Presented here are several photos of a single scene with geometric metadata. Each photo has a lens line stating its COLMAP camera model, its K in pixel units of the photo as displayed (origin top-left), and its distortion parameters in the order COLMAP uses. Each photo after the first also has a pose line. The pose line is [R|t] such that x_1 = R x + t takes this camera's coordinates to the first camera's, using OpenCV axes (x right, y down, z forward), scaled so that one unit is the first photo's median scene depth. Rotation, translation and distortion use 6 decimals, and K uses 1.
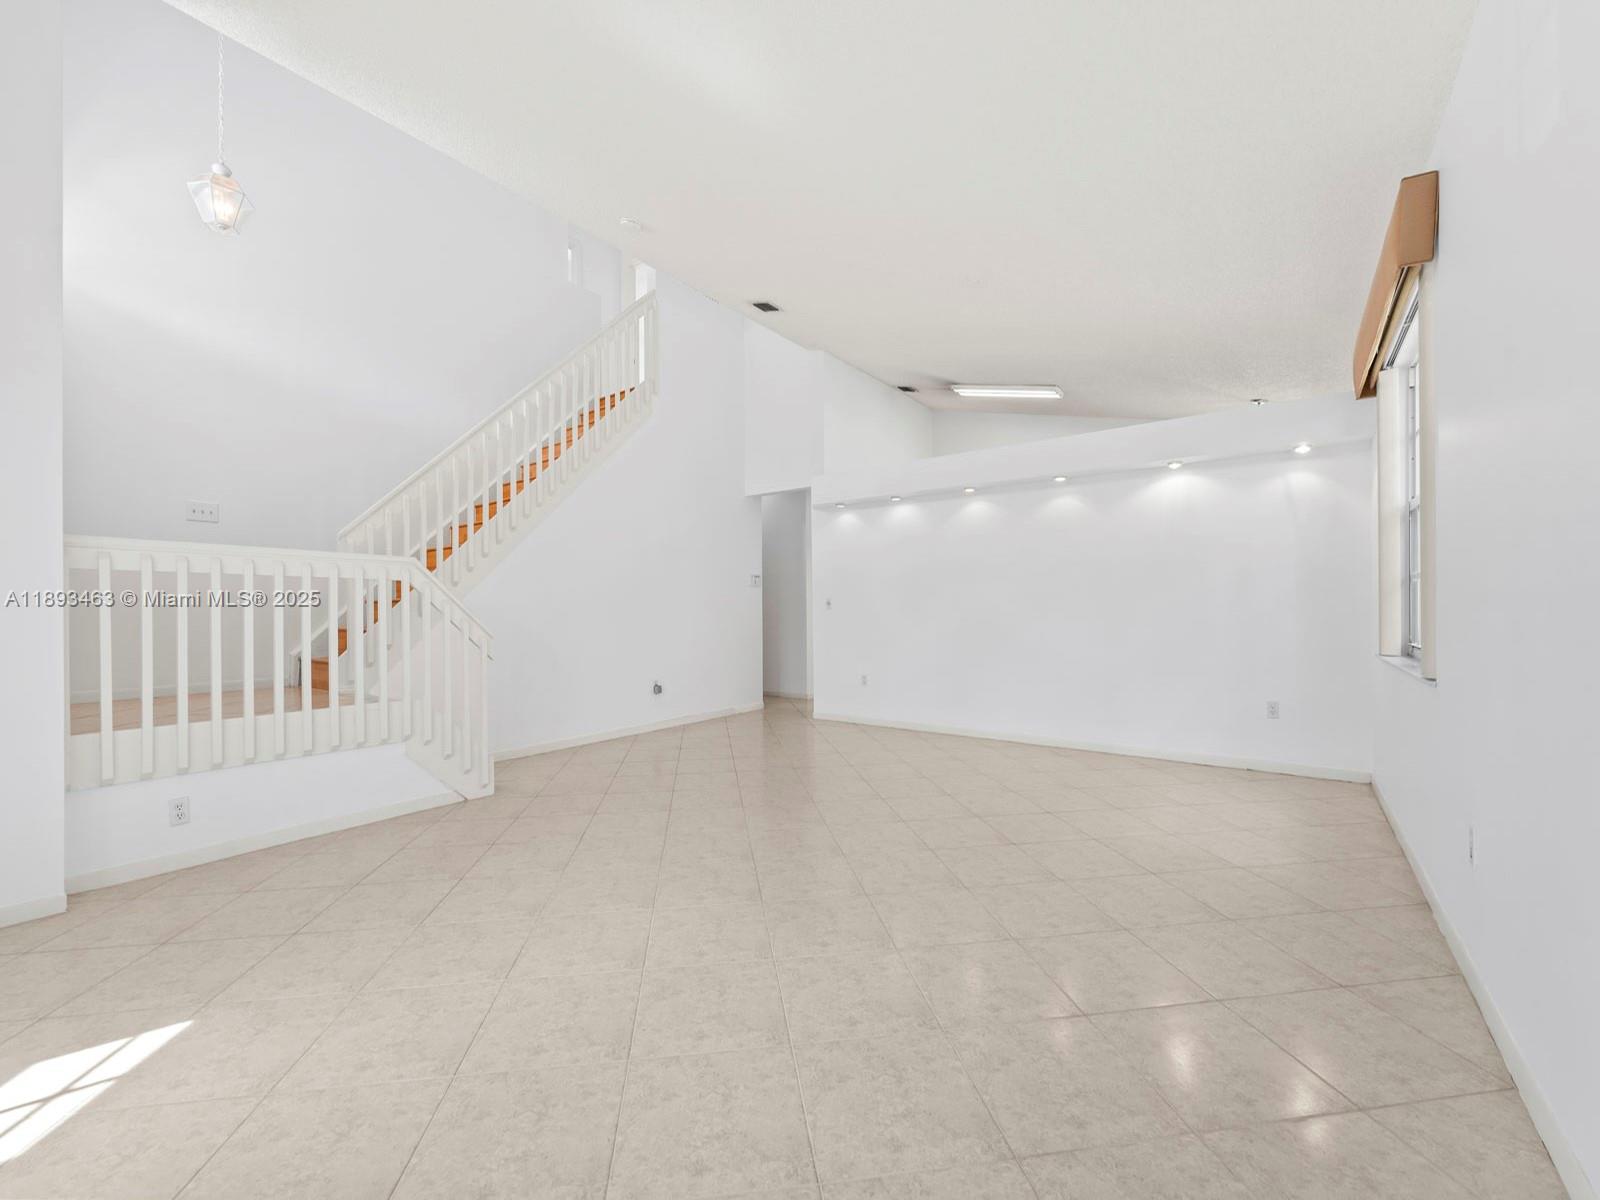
lens RADIAL K [[646.6, 0, 785.7], [0, 646.6, 609.1], [0, 0, 1]] dist [-0.000211, -0.001054]
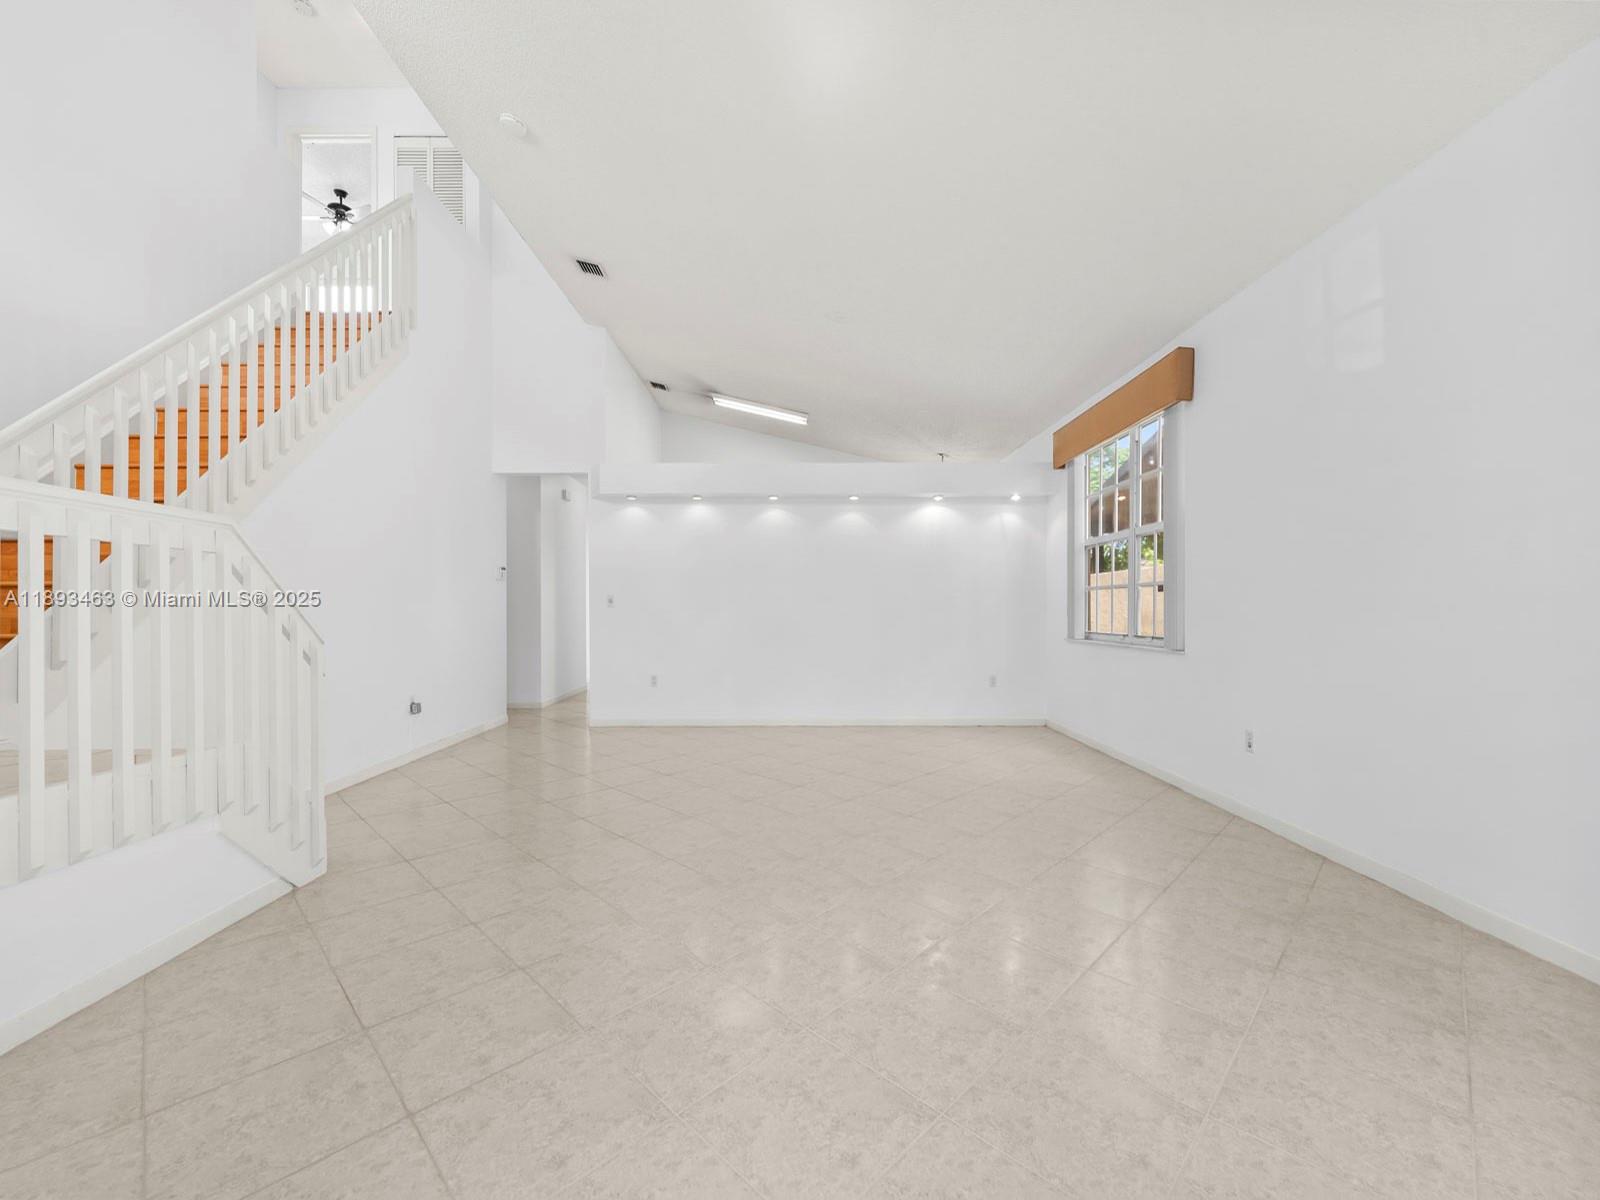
lens RADIAL K [[646.6, 0, 797.2], [0, 646.6, 613.8], [0, 0, 1]] dist [-0.000211, -0.001054]
pose [[0.797507, 0.001633, 0.603308, -0.368156], [-0.005040, 0.999979, 0.003957, 0.005795], [-0.603289, -0.006196, 0.797498, 0.122281]]
